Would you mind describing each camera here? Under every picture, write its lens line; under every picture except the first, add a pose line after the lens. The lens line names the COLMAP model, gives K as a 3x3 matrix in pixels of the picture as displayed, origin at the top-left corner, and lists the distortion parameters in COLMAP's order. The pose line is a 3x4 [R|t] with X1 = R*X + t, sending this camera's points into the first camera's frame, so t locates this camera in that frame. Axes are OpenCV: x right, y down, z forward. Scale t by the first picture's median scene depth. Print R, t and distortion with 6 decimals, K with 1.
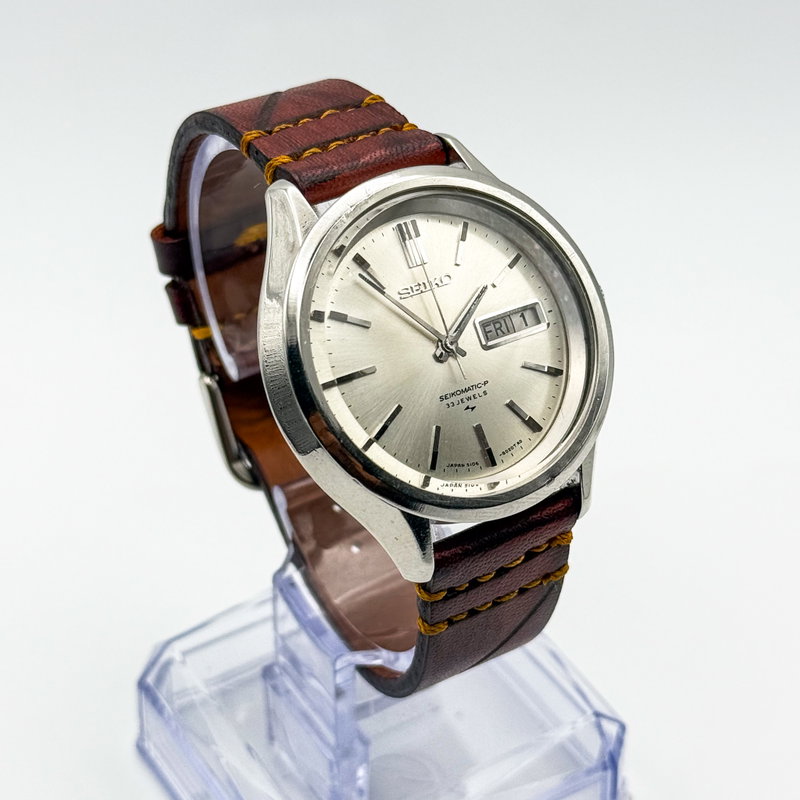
lens RADIAL K [[2305.1, 0, 400.0], [0, 2305.1, 400.0], [0, 0, 1]] dist [0.251965, 0.416236]
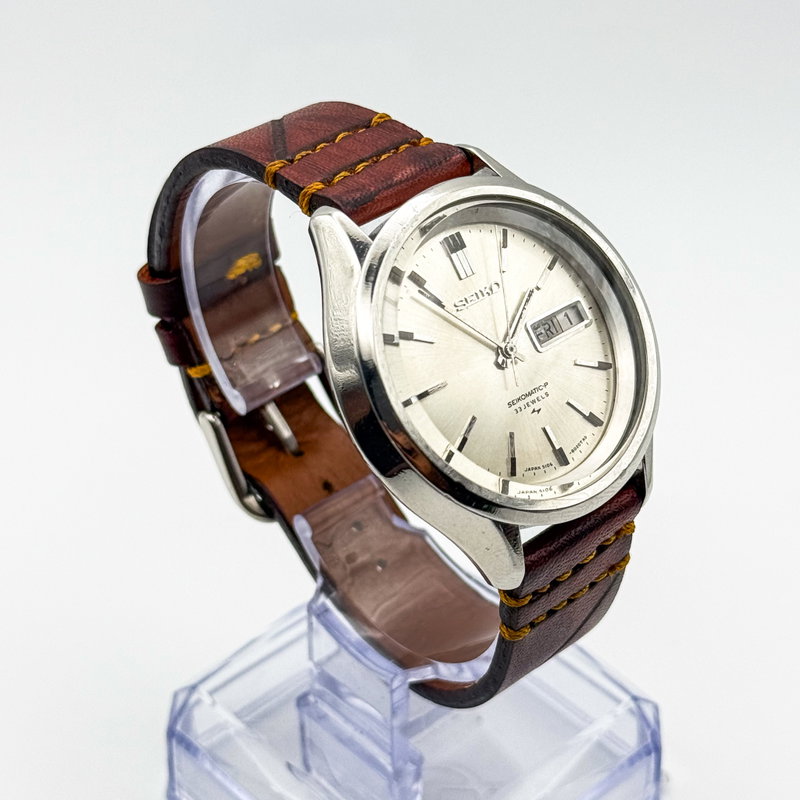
lens RADIAL K [[2305.1, 0, 400.0], [0, 2305.1, 400.0], [0, 0, 1]] dist [0.251965, 0.416236]
pose [[0.982200, -0.117960, 0.146179, -0.169324], [0.118613, 0.992931, 0.004273, -0.012273], [-0.145649, 0.013142, 0.989249, 0.010058]]
